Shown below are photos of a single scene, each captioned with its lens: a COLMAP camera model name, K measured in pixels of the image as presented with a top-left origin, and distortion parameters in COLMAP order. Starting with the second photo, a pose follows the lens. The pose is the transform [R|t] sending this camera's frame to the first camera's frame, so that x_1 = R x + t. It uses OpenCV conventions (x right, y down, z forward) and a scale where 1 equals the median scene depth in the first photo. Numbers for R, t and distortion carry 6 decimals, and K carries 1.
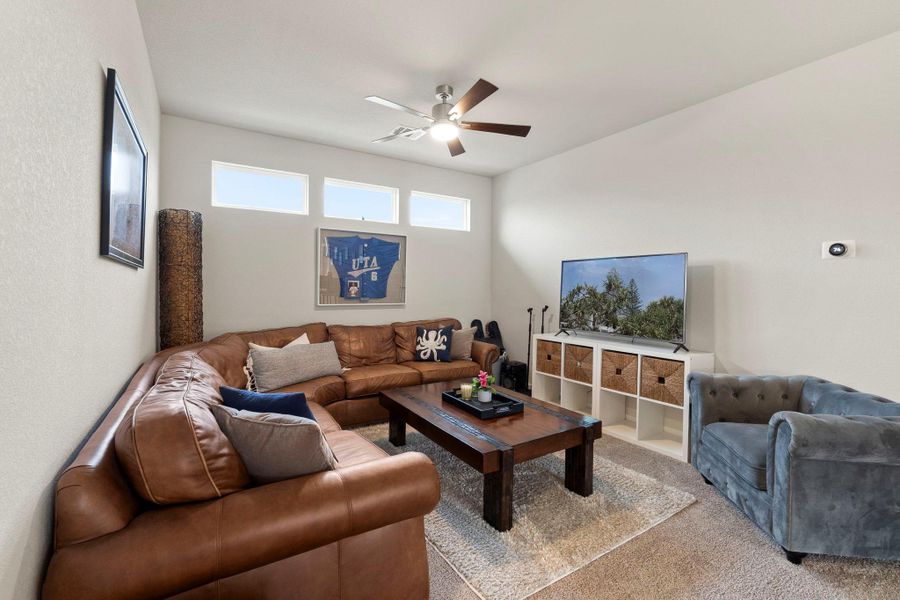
lens RADIAL K [[389.6, 0, 446.5], [0, 389.6, 300.9], [0, 0, 1]] dist [-0.009774, 0.002651]
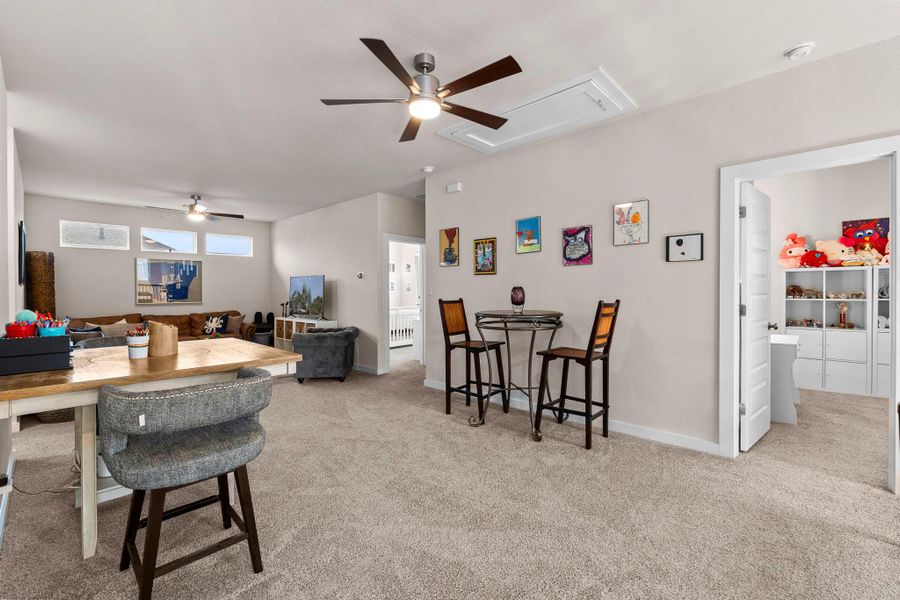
lens RADIAL K [[389.6, 0, 448.2], [0, 389.6, 299.8], [0, 0, 1]] dist [-0.009774, 0.002651]
pose [[0.969919, -0.017992, 0.242760, 0.563922], [0.019162, 0.999813, -0.002459, 0.023363], [-0.242671, 0.007037, 0.970083, -0.947766]]
